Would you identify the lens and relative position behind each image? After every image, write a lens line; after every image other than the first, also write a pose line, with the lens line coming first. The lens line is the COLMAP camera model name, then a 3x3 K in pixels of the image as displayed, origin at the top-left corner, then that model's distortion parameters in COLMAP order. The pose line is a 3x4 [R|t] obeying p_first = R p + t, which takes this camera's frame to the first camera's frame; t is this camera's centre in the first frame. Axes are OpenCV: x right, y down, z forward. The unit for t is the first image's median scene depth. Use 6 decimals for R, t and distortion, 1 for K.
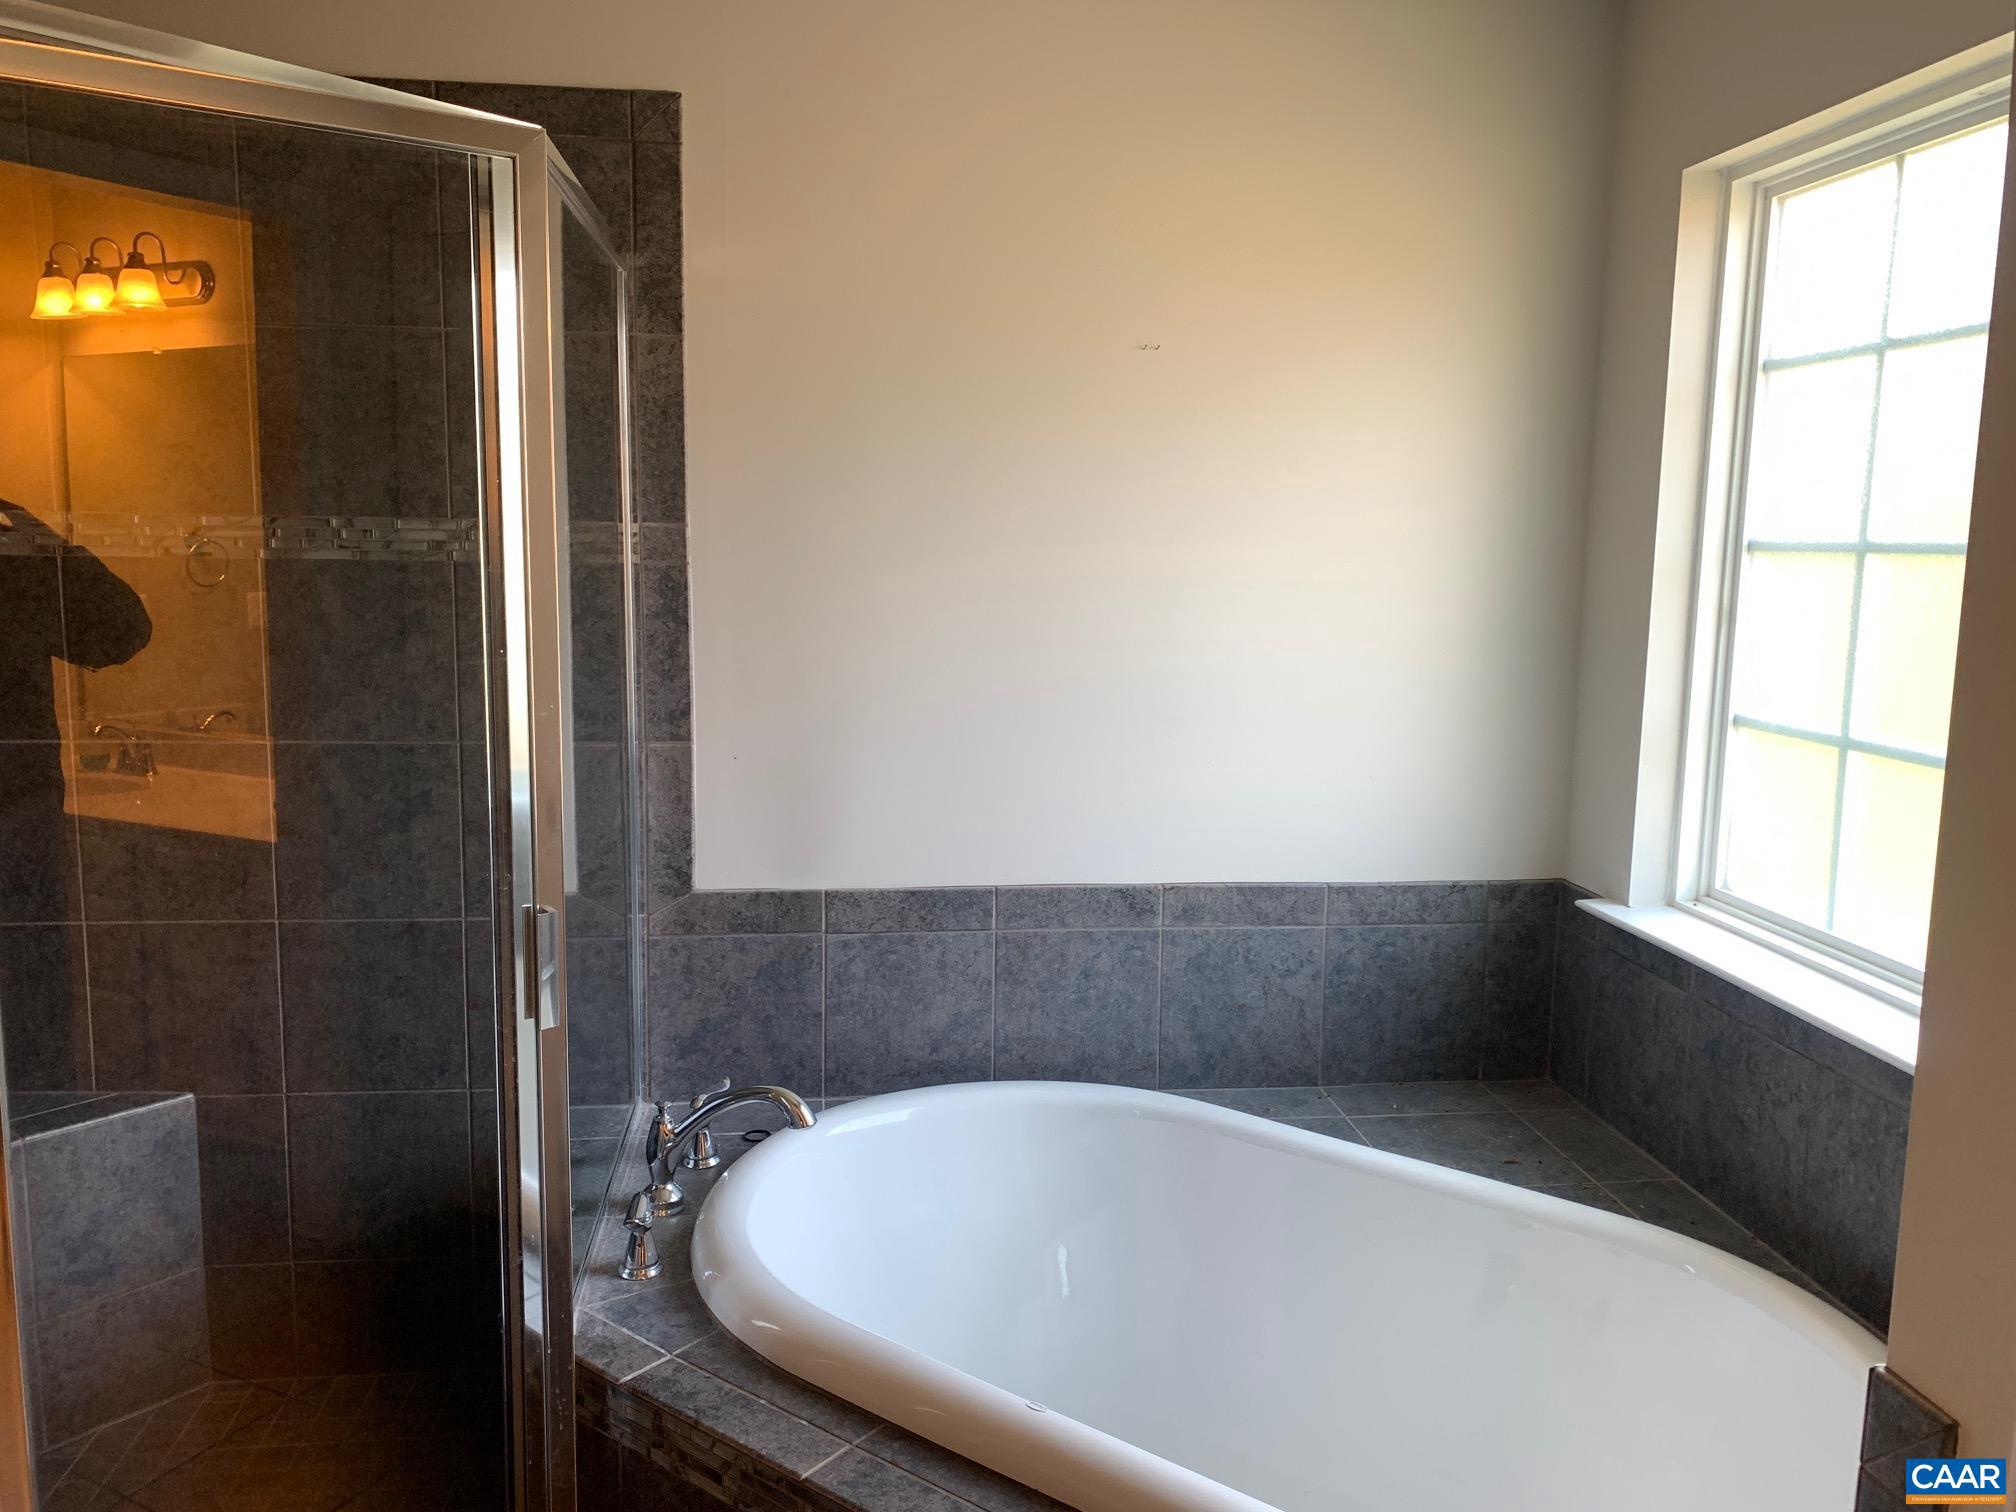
lens RADIAL K [[1525.2, 0, 1010.7], [0, 1525.2, 754.4], [0, 0, 1]] dist [0.002541, -0.001382]
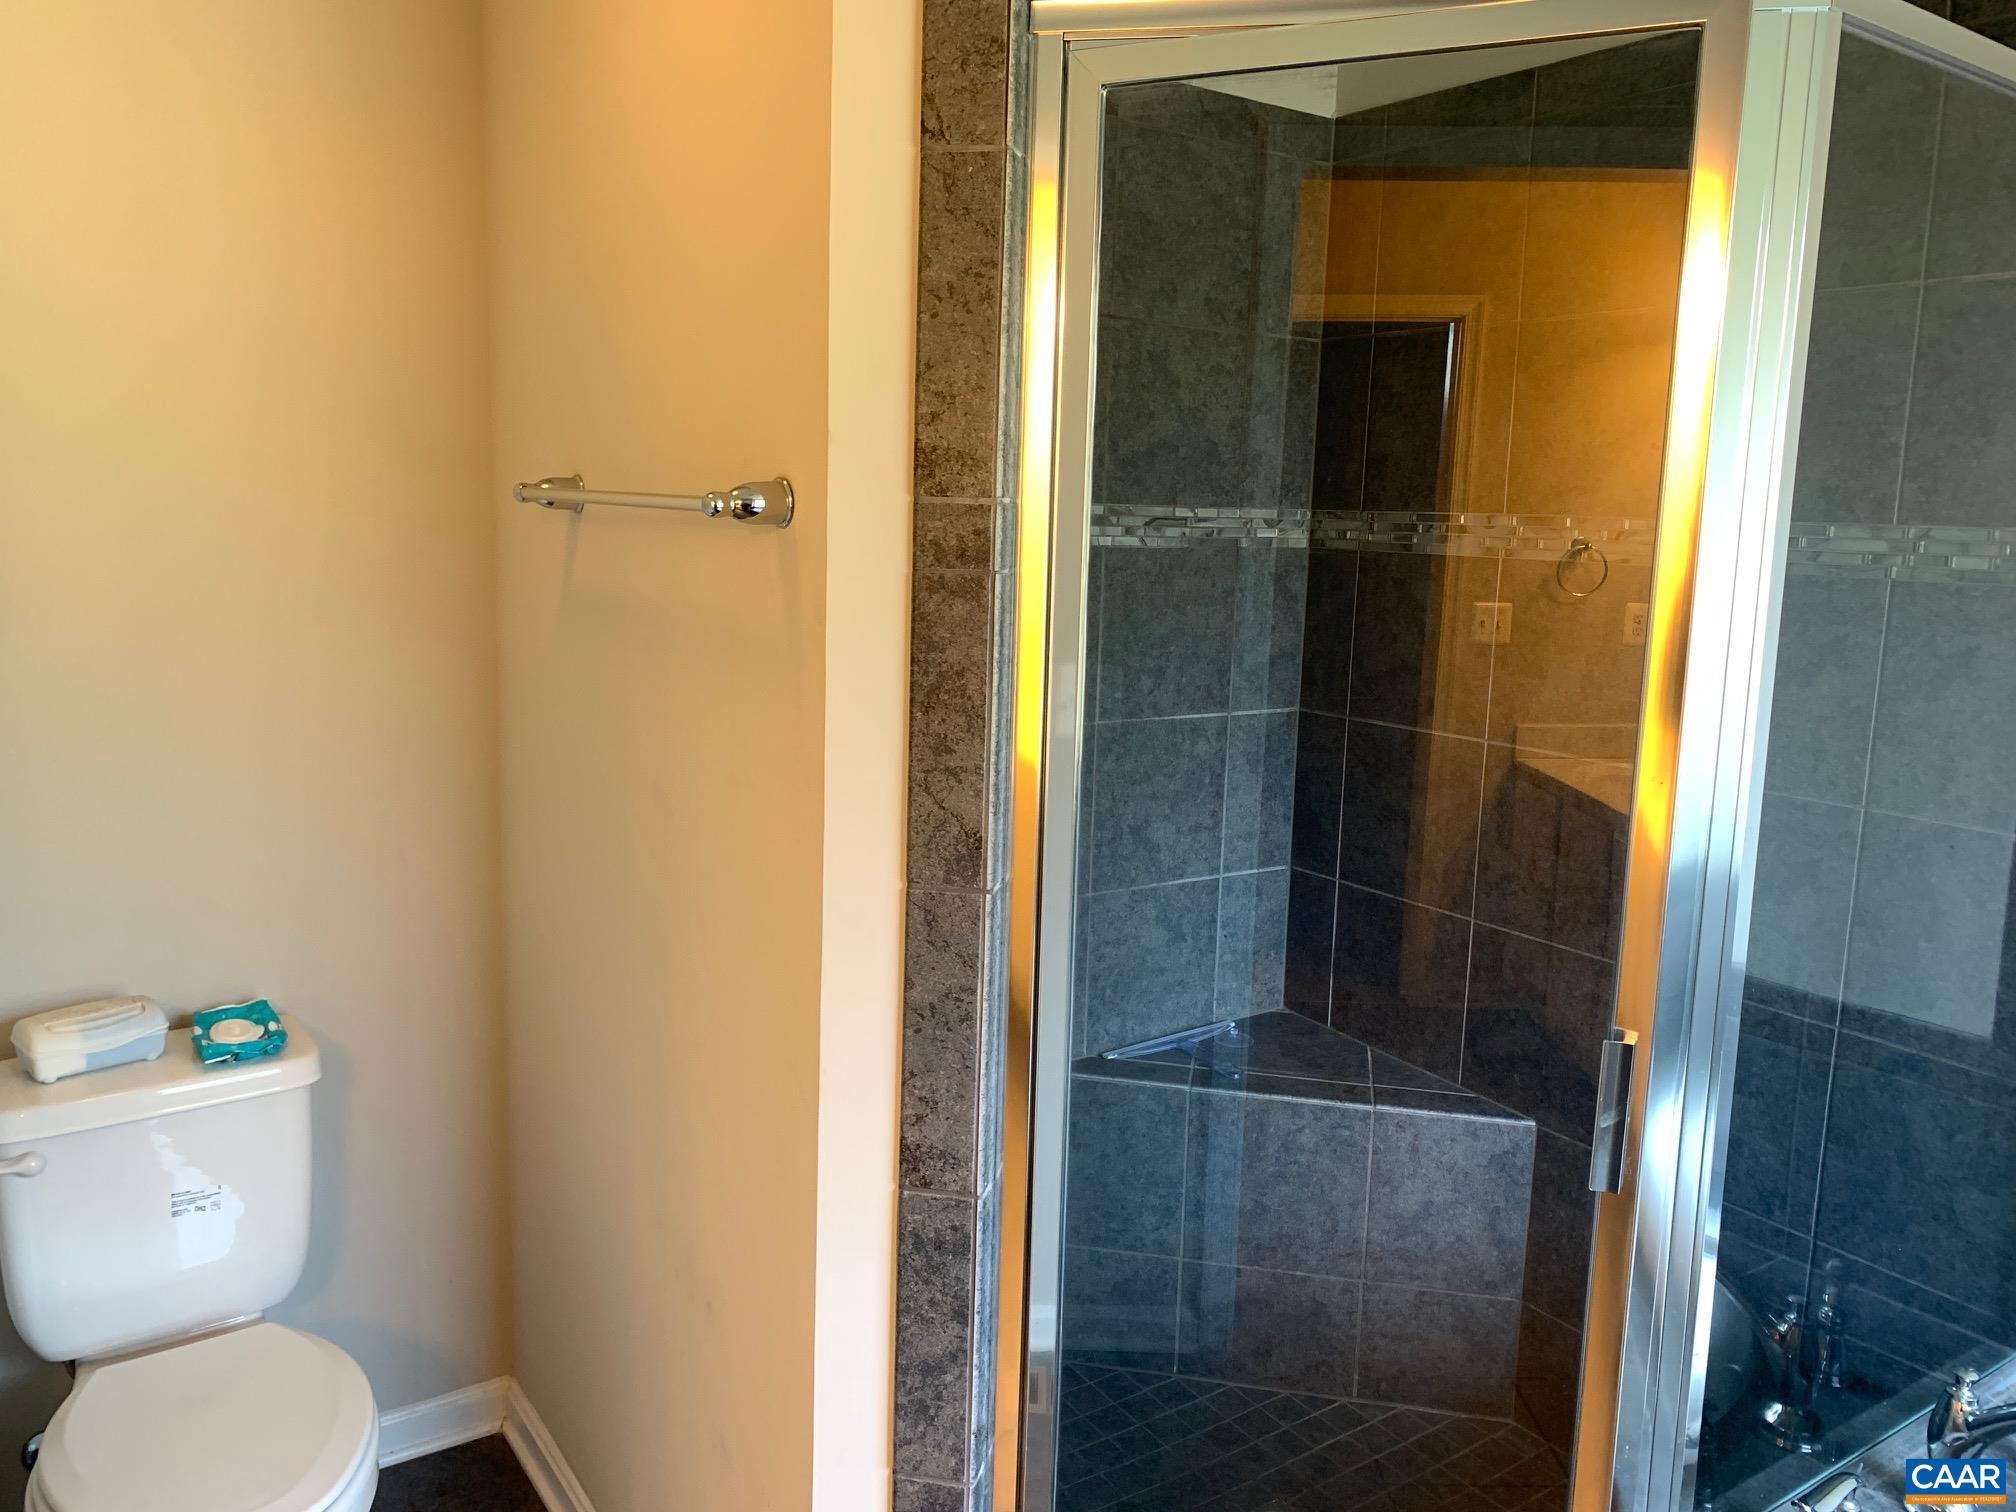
lens RADIAL K [[1525.2, 0, 1010.6], [0, 1525.2, 749.7], [0, 0, 1]] dist [0.002541, -0.001382]
pose [[0.475295, 0.136473, -0.869177, 0.113125], [-0.158283, 0.985042, 0.068111, -0.021941], [0.865471, 0.105203, 0.489787, 0.231540]]
